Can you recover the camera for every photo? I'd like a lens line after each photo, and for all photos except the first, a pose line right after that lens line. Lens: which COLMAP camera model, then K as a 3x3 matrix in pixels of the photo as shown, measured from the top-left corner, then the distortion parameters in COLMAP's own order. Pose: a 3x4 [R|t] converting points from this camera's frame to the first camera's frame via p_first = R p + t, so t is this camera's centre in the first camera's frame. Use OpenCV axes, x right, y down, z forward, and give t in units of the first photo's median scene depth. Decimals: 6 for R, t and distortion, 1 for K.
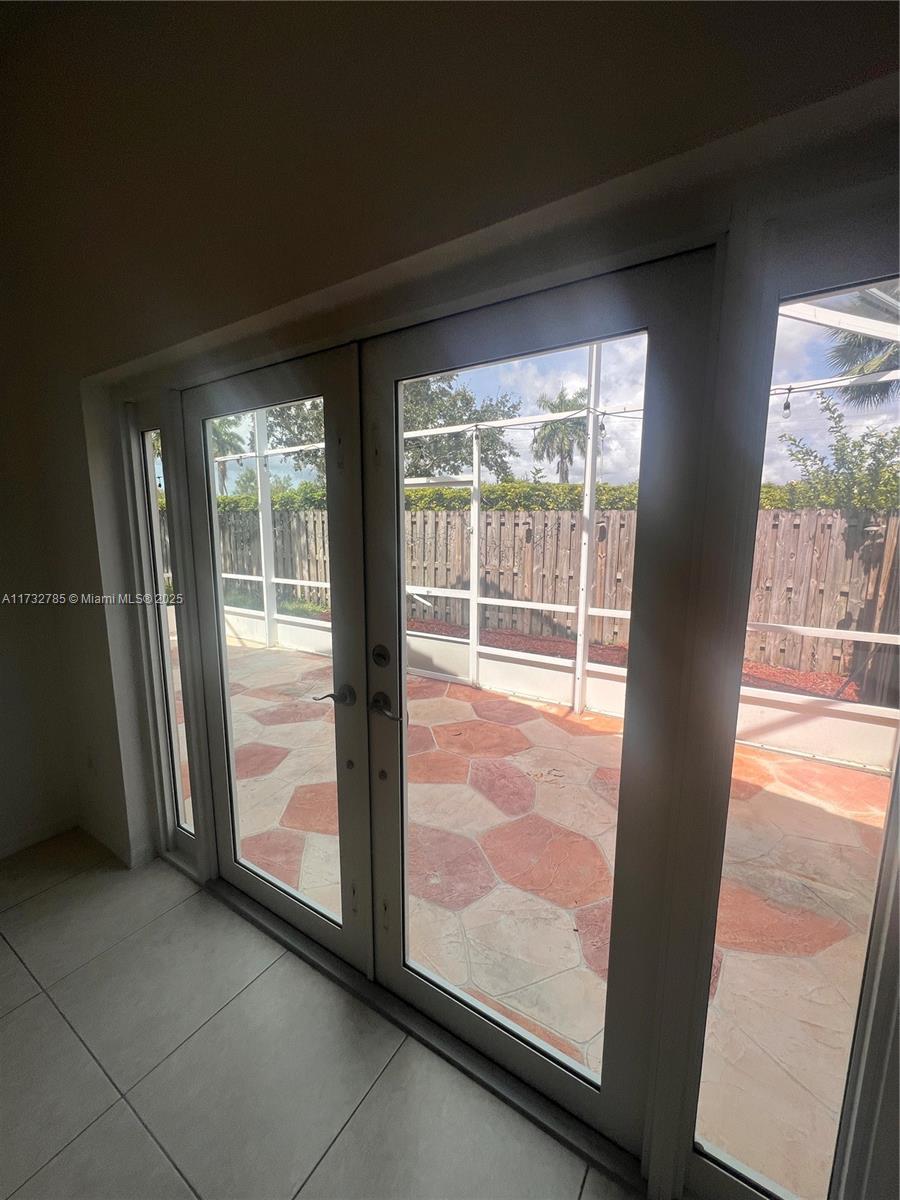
lens RADIAL K [[479.8, 0, 447.2], [0, 479.8, 605.1], [0, 0, 1]] dist [-0.001533, 0.000627]
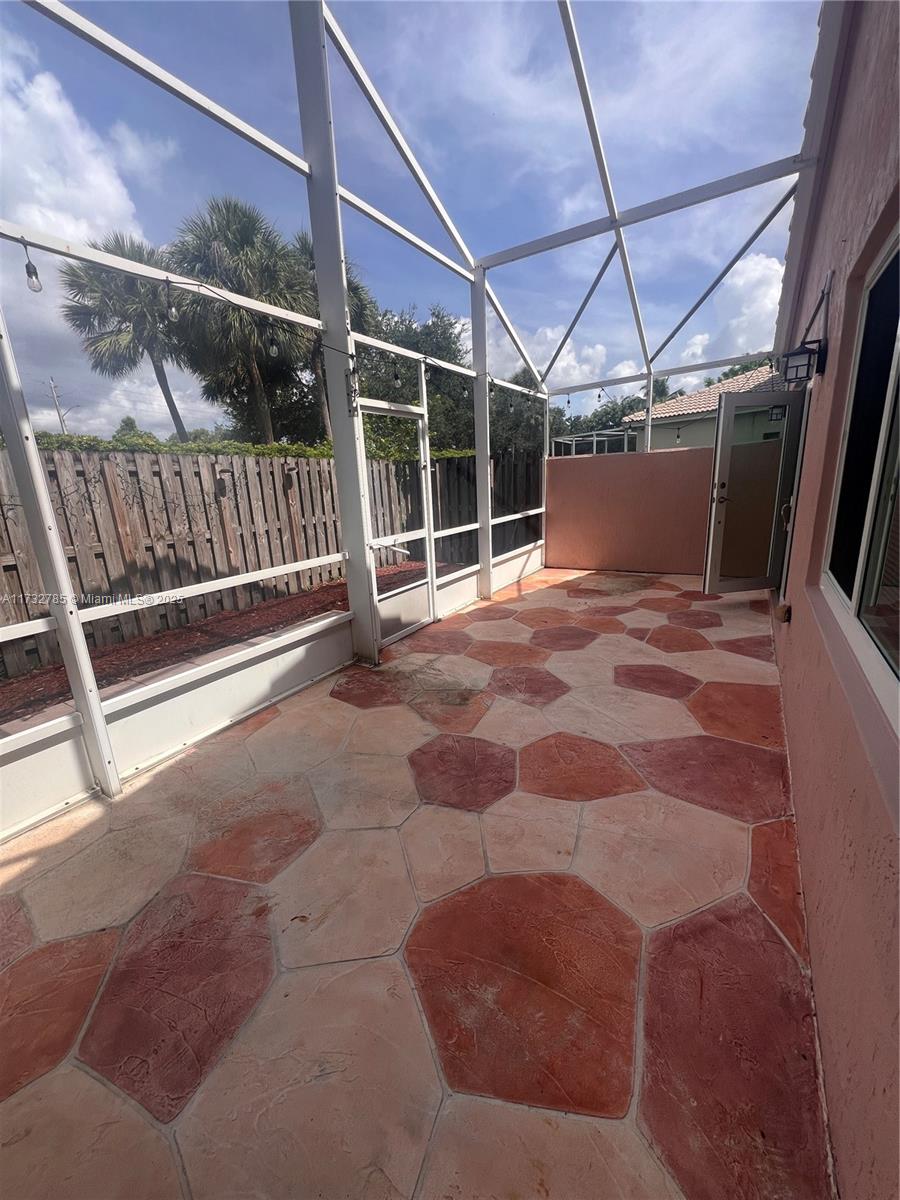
lens RADIAL K [[479.8, 0, 448.9], [0, 479.8, 598.9], [0, 0, 1]] dist [-0.001533, 0.000627]
pose [[-0.024924, -0.246087, 0.968927, -1.040303], [0.212804, 0.945708, 0.245664, -0.136873], [-0.976777, 0.212314, 0.028798, 1.039661]]
